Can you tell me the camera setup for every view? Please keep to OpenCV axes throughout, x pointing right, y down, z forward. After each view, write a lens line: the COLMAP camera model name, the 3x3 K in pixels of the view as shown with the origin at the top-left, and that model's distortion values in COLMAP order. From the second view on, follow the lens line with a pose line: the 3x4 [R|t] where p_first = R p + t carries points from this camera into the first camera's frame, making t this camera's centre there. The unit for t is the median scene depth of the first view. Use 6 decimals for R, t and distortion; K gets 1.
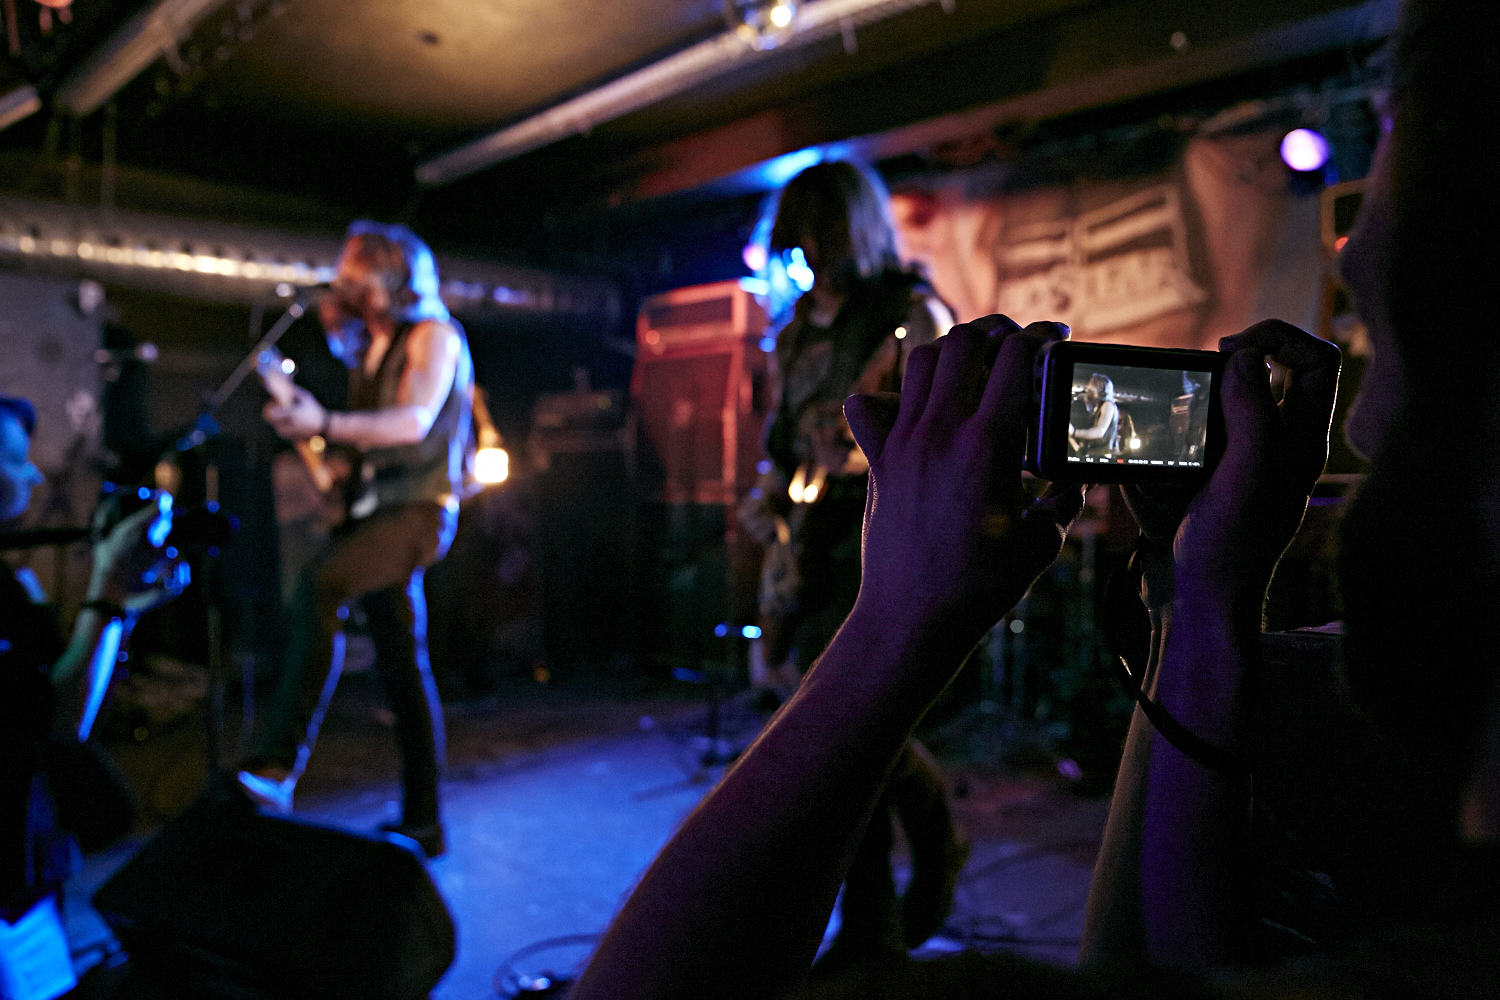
lens RADIAL K [[1141.4, 0, 747.4], [0, 1141.4, 497.9], [0, 0, 1]] dist [-0.070159, 0.016907]
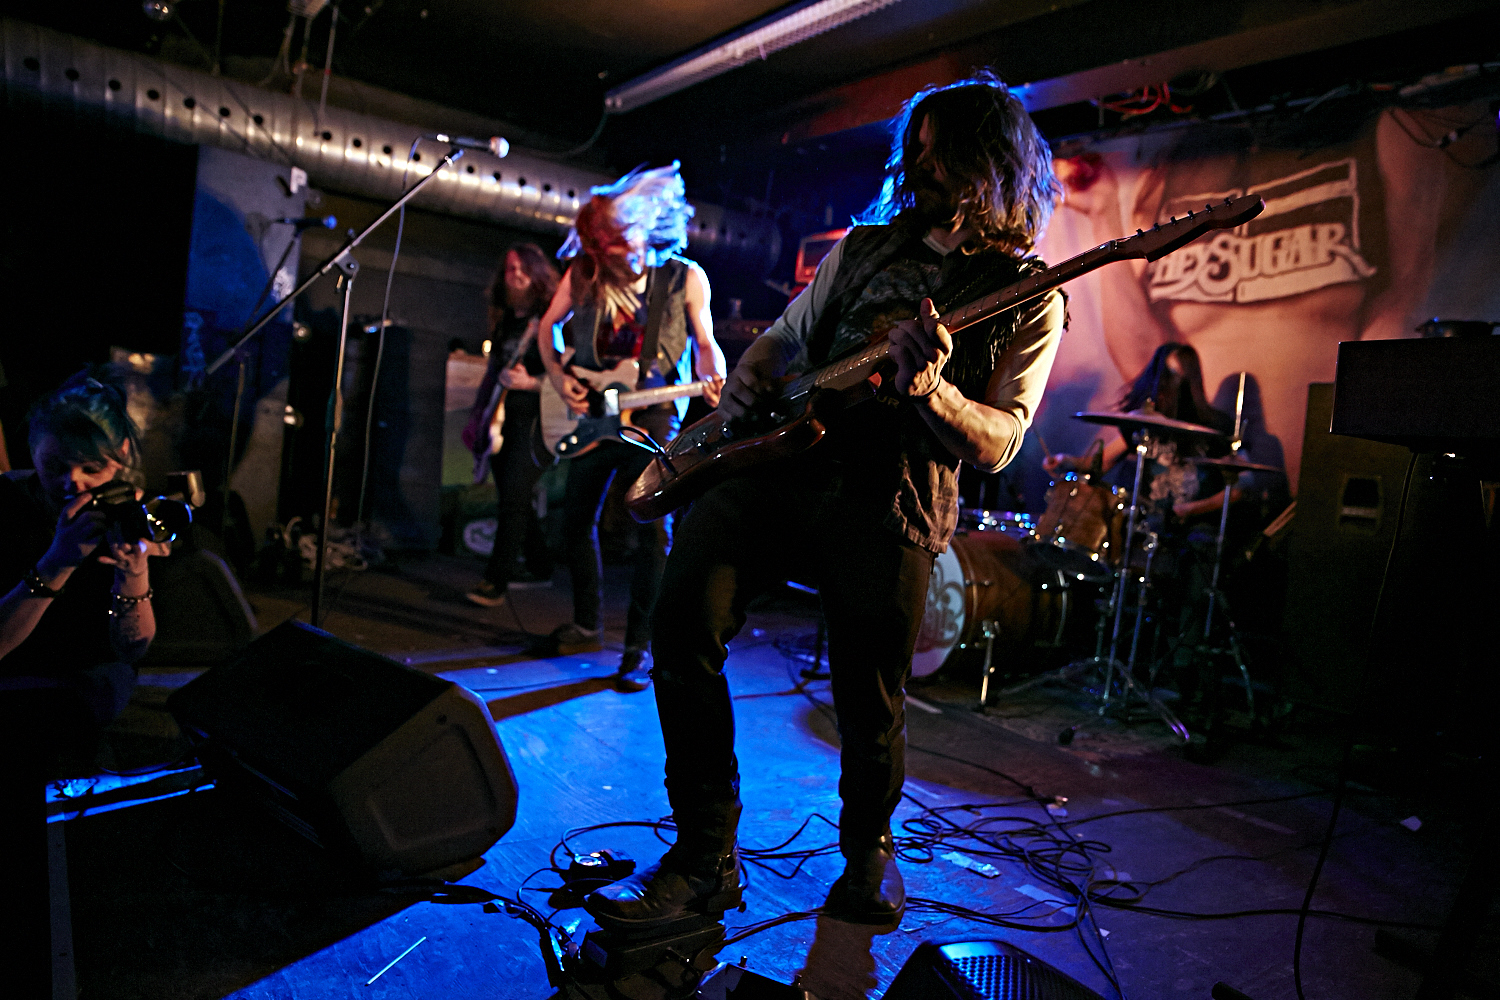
lens RADIAL K [[1009.1, 0, 739.8], [0, 1009.1, 495.5], [0, 0, 1]] dist [-0.110774, 0.061432]
pose [[0.984112, 0.116737, -0.133774, 0.002483], [-0.111978, 0.992798, 0.042589, 0.035134], [0.137783, -0.026933, 0.990096, 0.091797]]
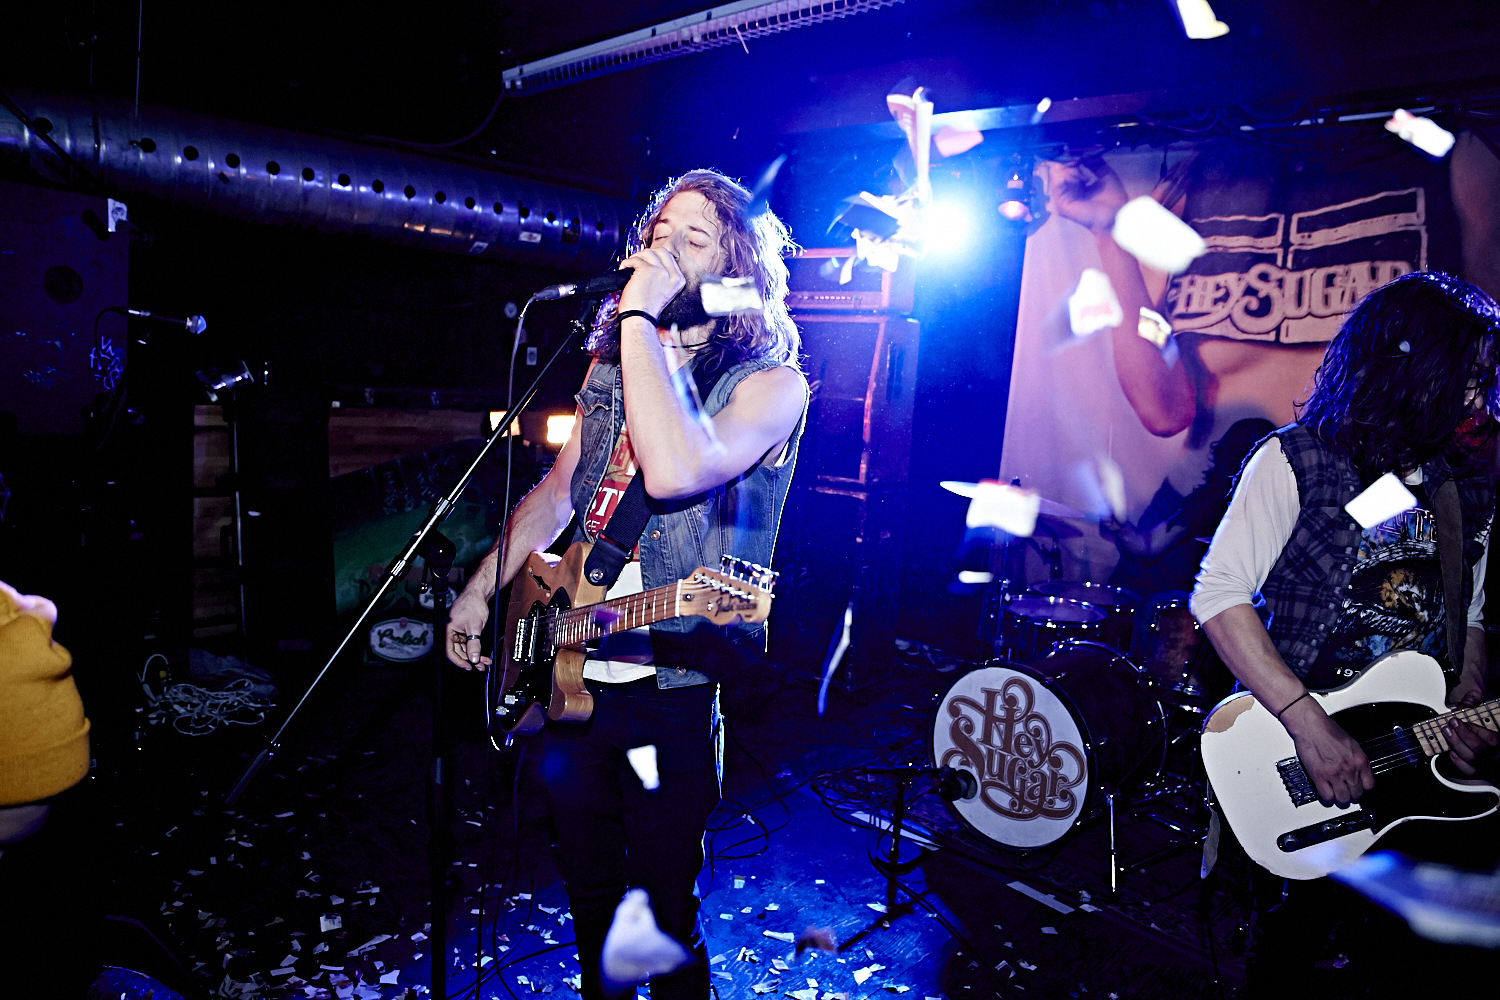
lens RADIAL K [[1009.1, 0, 740.8], [0, 1009.1, 498.0], [0, 0, 1]] dist [-0.110774, 0.061432]
pose [[0.996421, 0.061507, 0.057990, -0.168813], [-0.067497, 0.991886, 0.107736, -0.083235], [-0.050893, -0.111265, 0.992487, 0.259735]]
